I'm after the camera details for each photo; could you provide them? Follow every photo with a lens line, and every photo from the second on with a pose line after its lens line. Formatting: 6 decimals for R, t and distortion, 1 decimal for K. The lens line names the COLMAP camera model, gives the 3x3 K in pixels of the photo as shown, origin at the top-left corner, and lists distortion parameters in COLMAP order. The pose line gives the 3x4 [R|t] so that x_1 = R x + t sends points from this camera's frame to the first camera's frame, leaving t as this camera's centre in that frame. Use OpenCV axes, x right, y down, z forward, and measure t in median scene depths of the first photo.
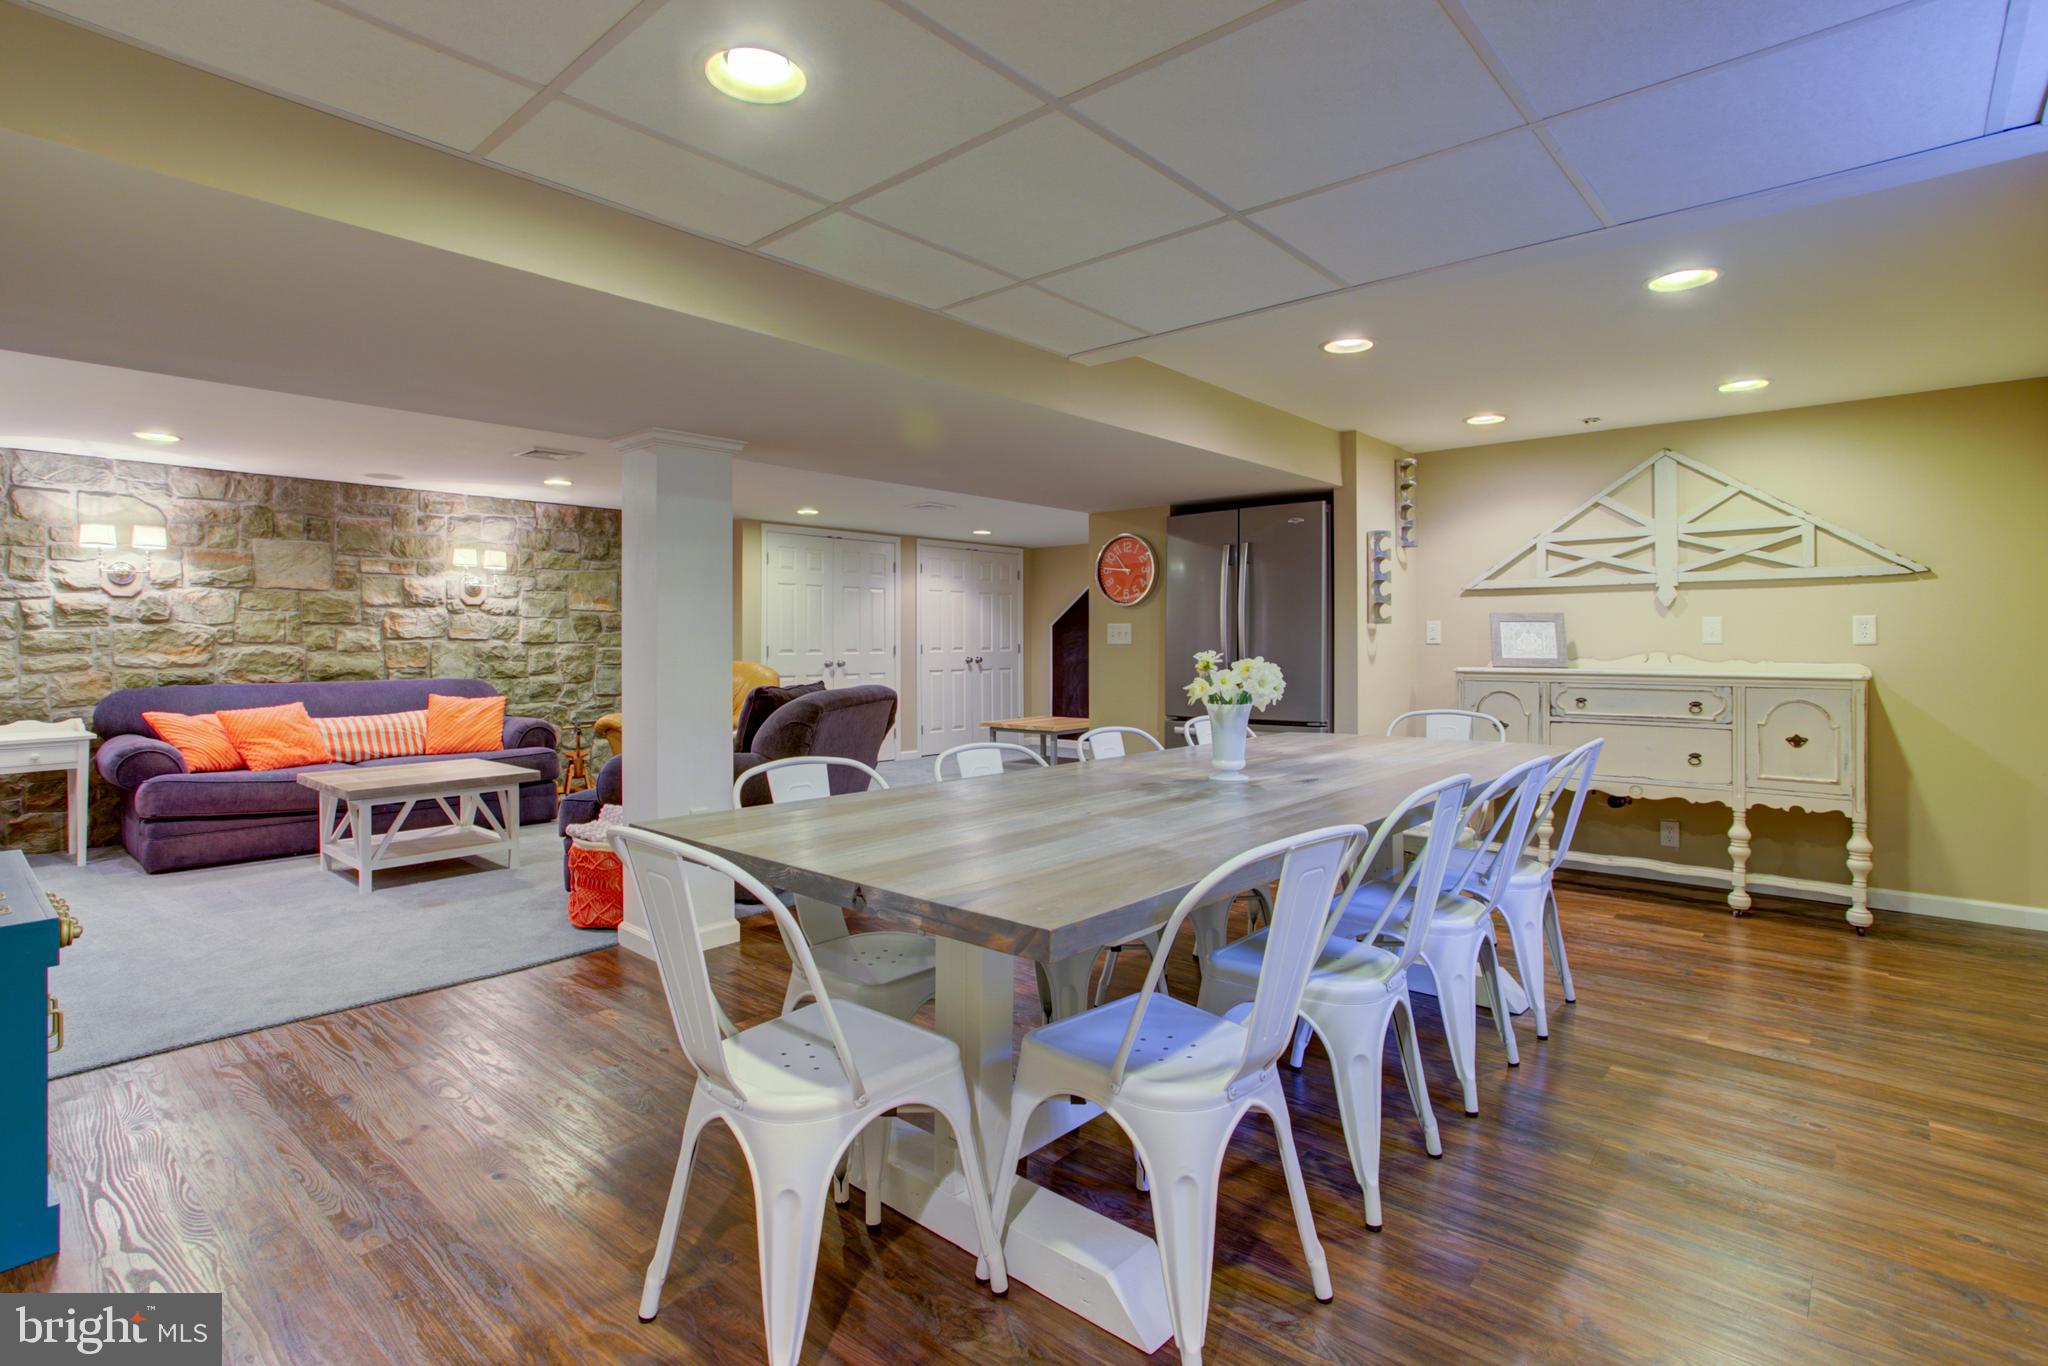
lens RADIAL K [[993.1, 0, 1025.9], [0, 993.1, 641.7], [0, 0, 1]] dist [0.001330, 0.000378]
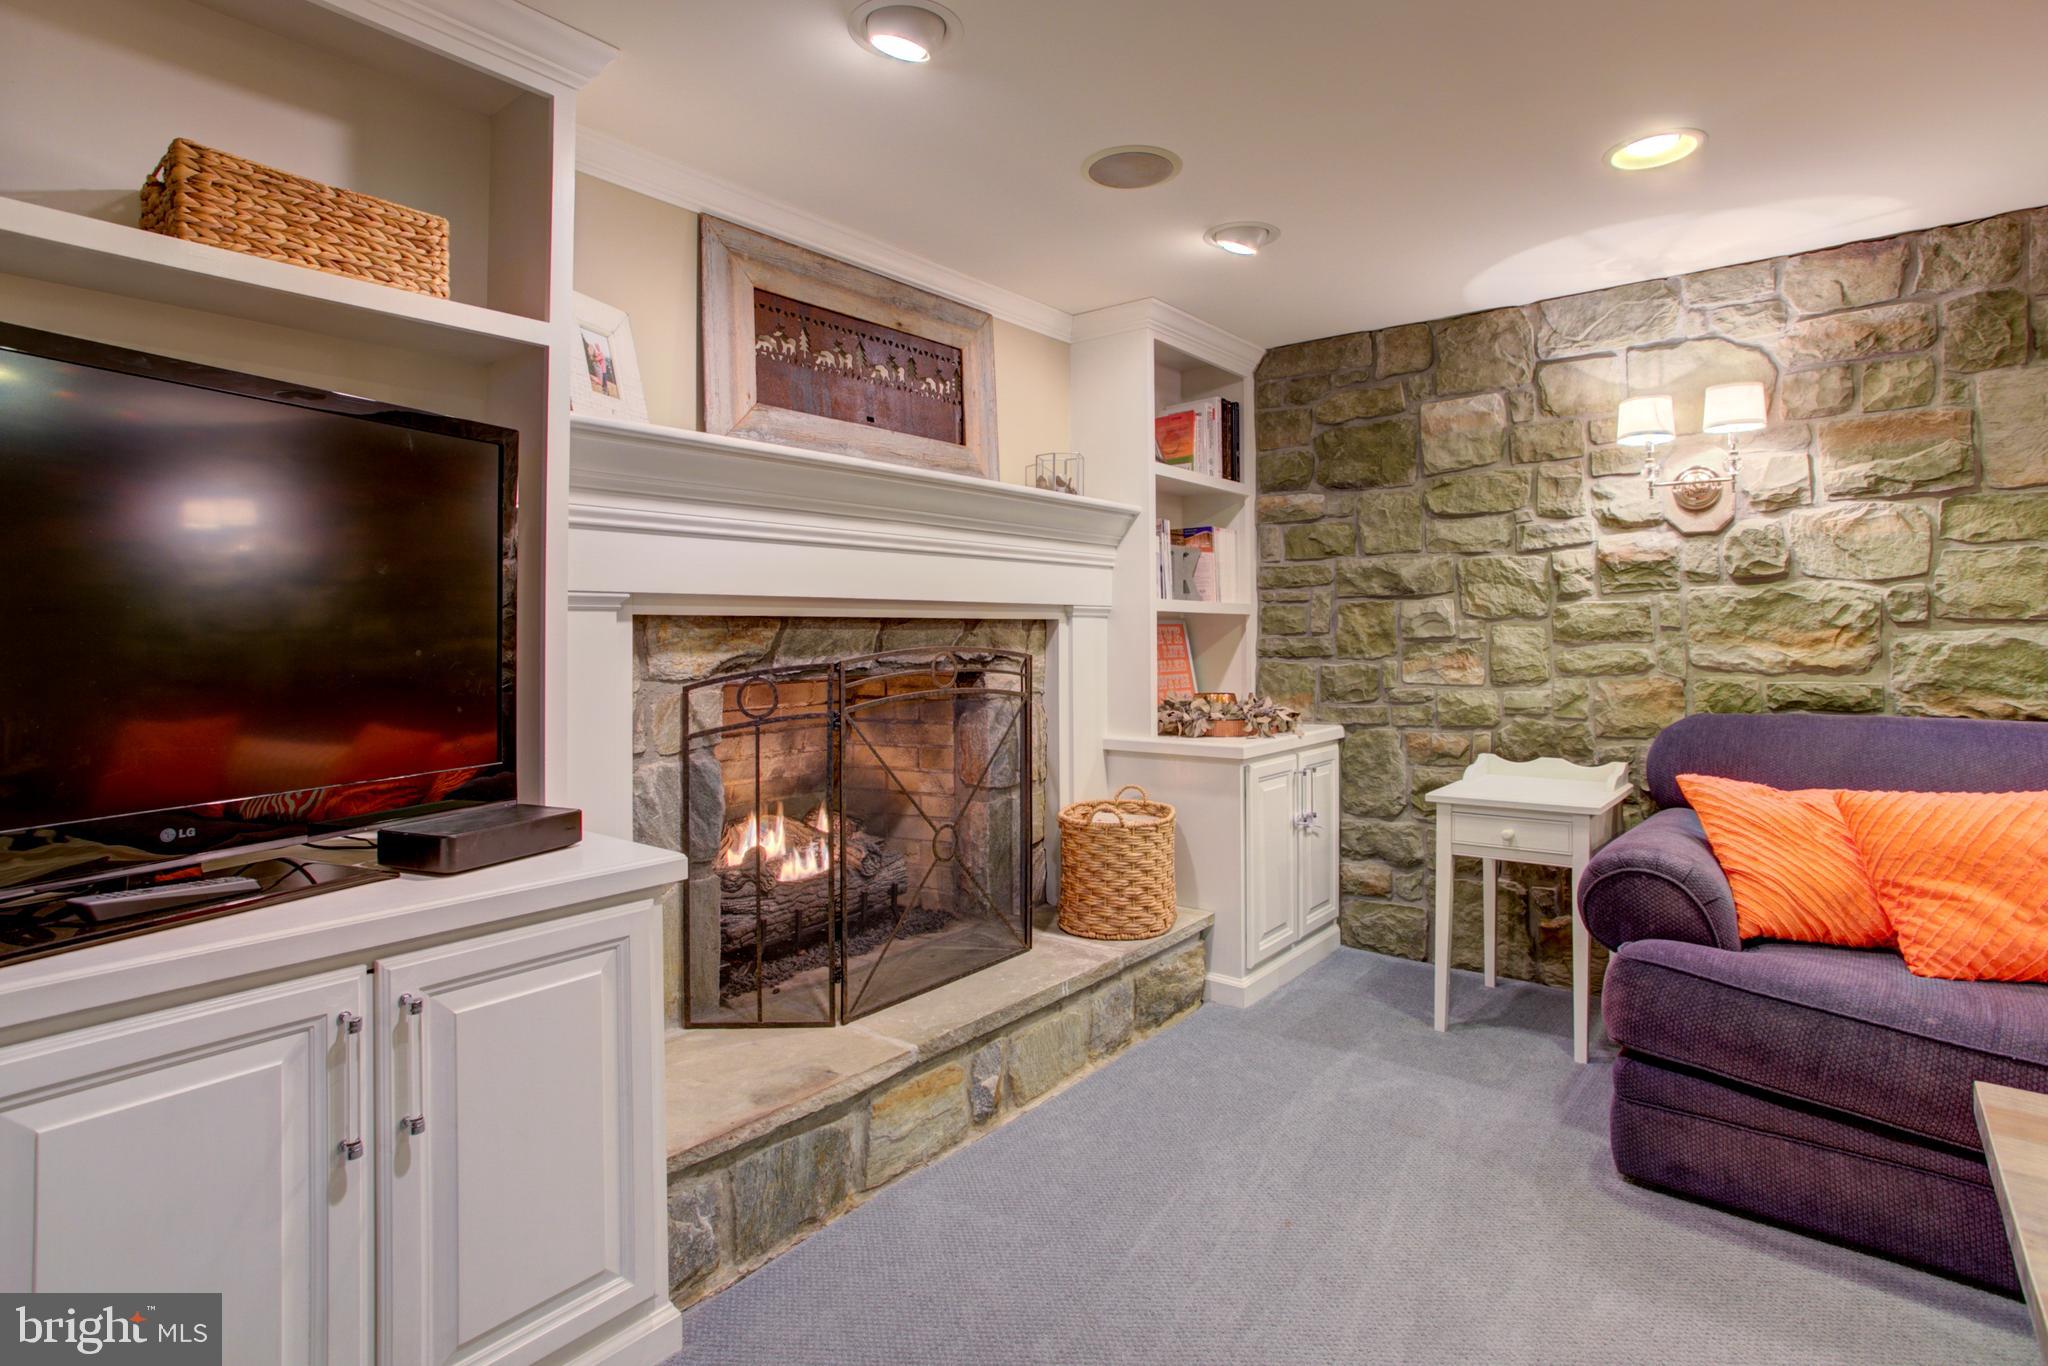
lens RADIAL K [[1029.3, 0, 1027.4], [0, 1029.3, 609.5], [0, 0, 1]] dist [-0.052569, 0.037777]
pose [[0.036803, -0.018558, -0.999150, -0.370554], [0.005651, 0.999815, -0.018362, 0.001926], [0.999307, -0.004970, 0.036902, 0.591004]]
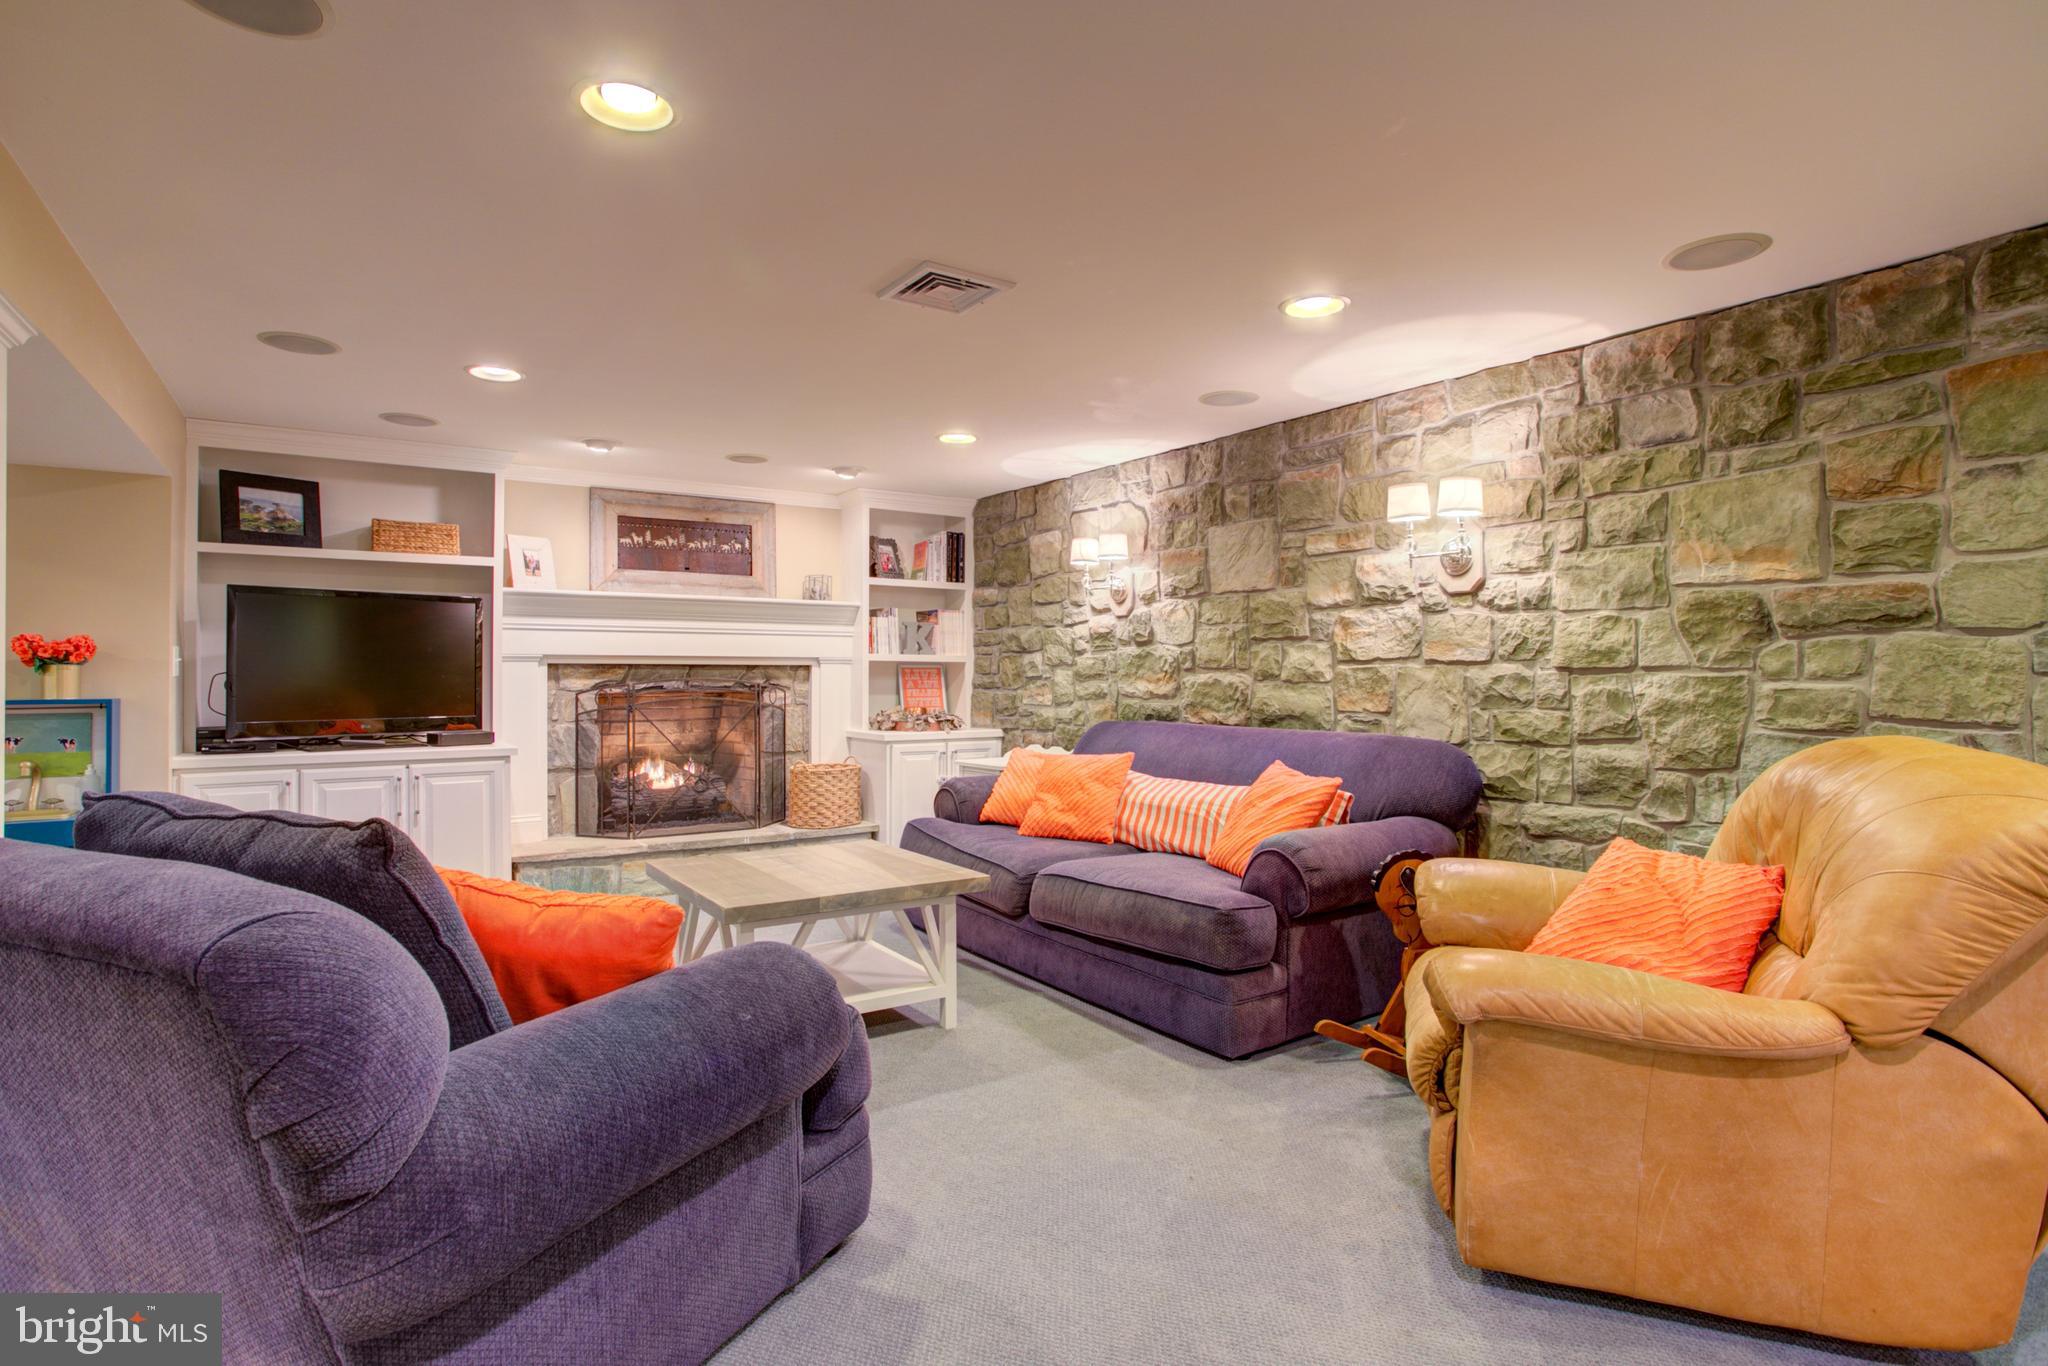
lens RADIAL K [[1052.3, 0, 1015.5], [0, 1052.3, 669.8], [0, 0, 1]] dist [-0.038727, 0.024875]
pose [[-0.277884, -0.000240, -0.960615, 0.017087], [-0.000115, 1.000000, -0.000216, 0.002194], [0.960615, 0.000050, -0.277884, 1.097813]]
